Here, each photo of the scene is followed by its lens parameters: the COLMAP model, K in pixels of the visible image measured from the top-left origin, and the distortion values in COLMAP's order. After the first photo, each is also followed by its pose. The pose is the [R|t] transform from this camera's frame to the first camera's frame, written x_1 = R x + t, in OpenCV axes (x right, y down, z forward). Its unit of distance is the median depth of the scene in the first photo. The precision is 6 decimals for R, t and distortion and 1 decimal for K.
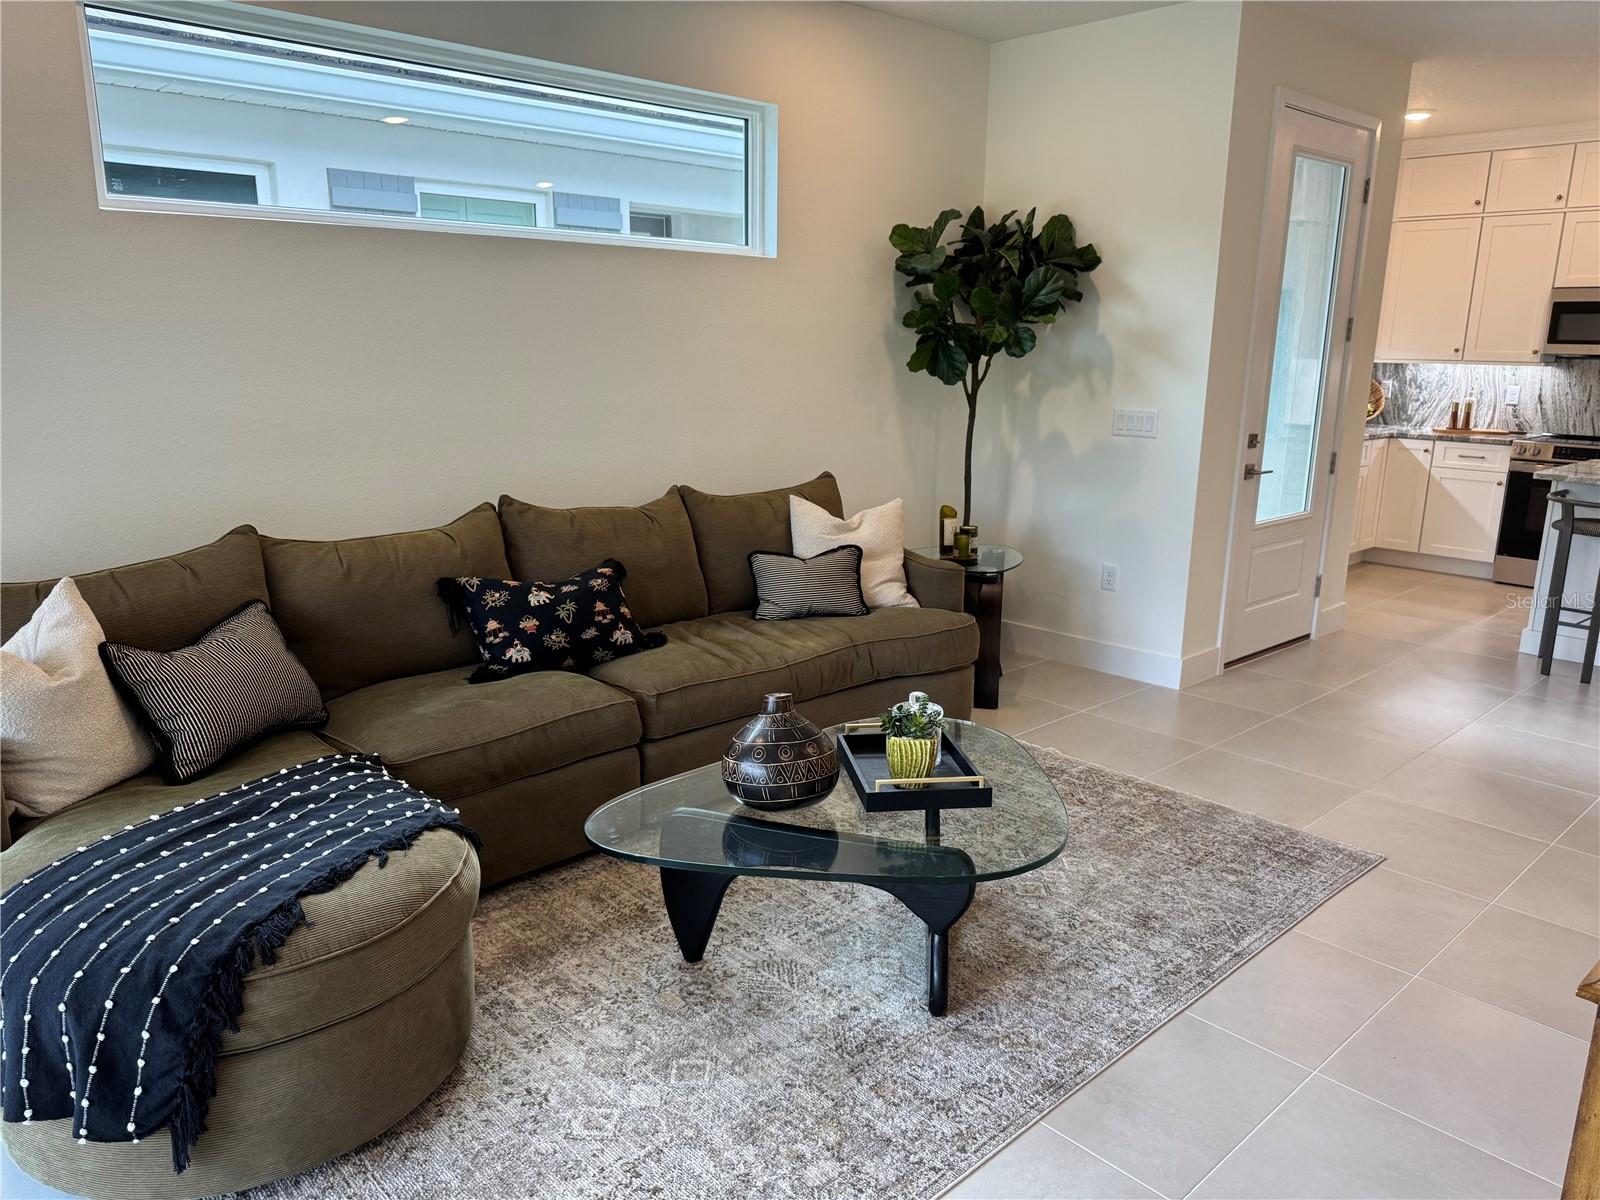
lens RADIAL K [[1119.2, 0, 800.0], [0, 1119.2, 600.0], [0, 0, 1]] dist [0.065993, -0.080469]
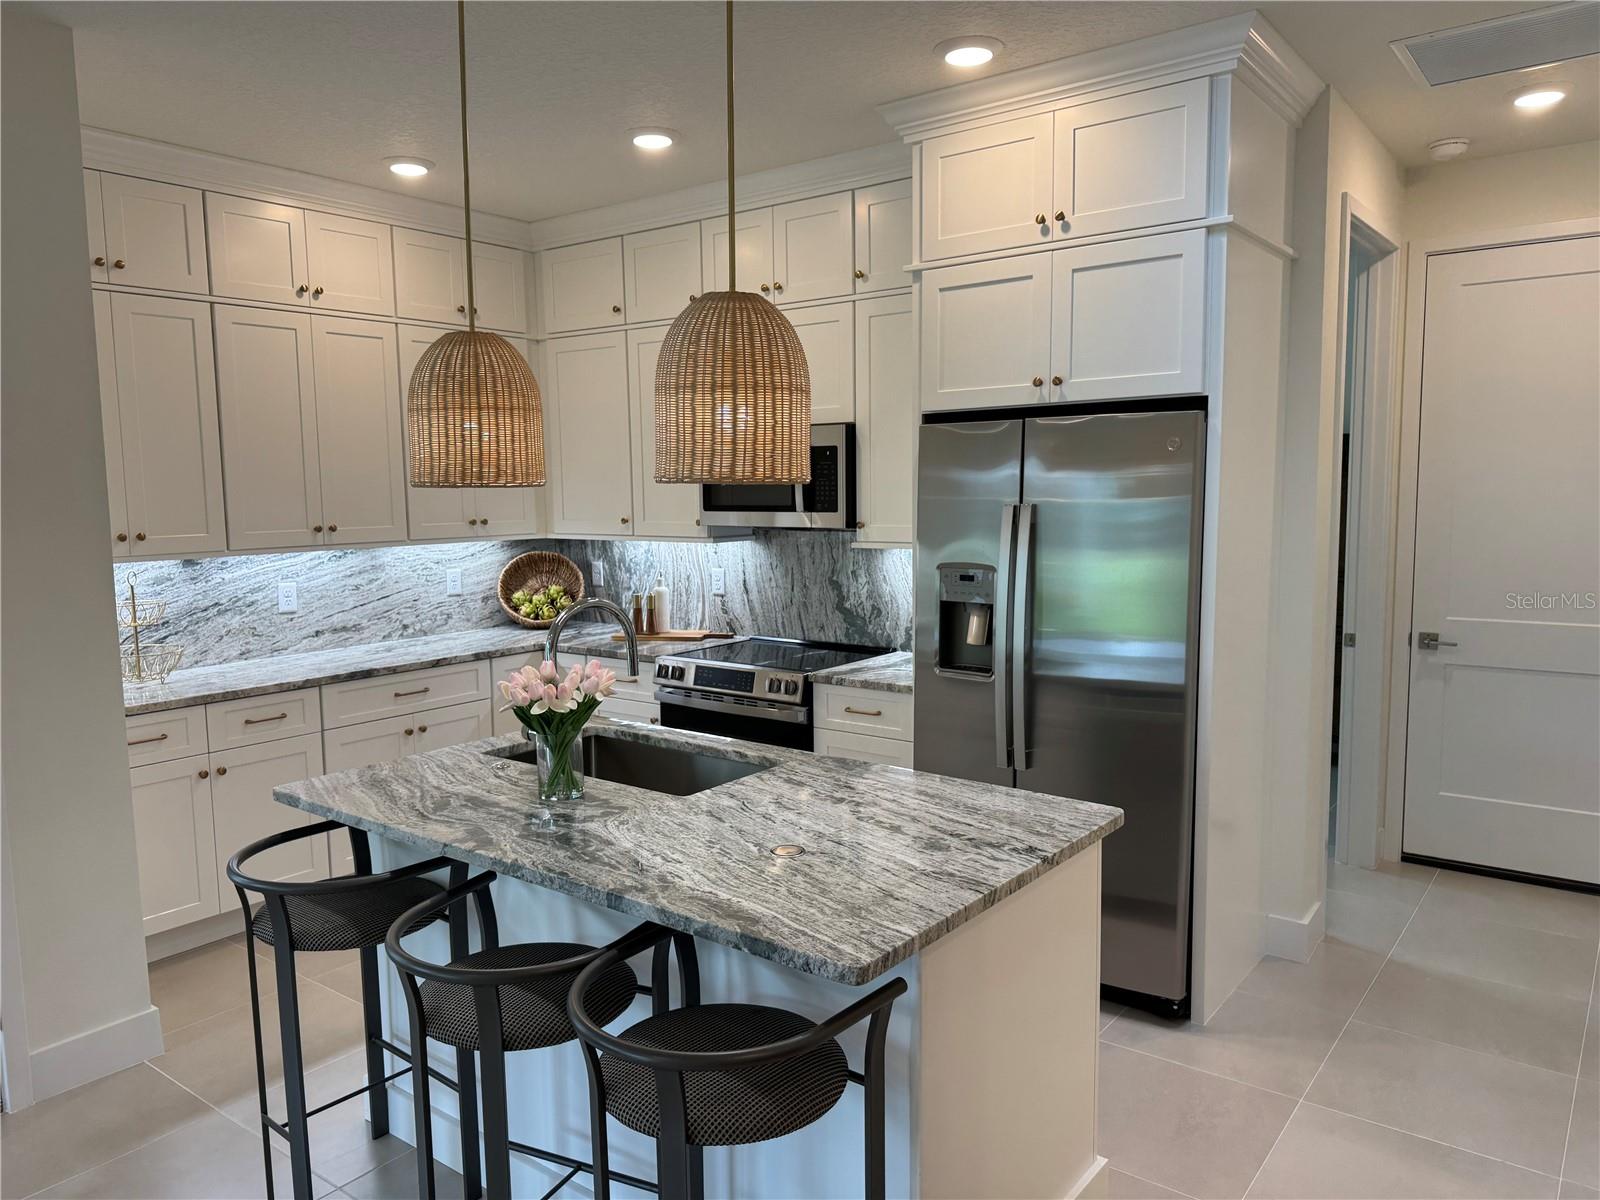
lens RADIAL K [[1124.6, 0, 800.0], [0, 1124.6, 600.0], [0, 0, 1]] dist [0.131906, -0.203259]
pose [[0.984756, -0.042281, 0.168726, 0.878316], [0.062992, 0.990852, -0.119348, -0.130551], [-0.162137, 0.128157, 0.978411, 0.493725]]
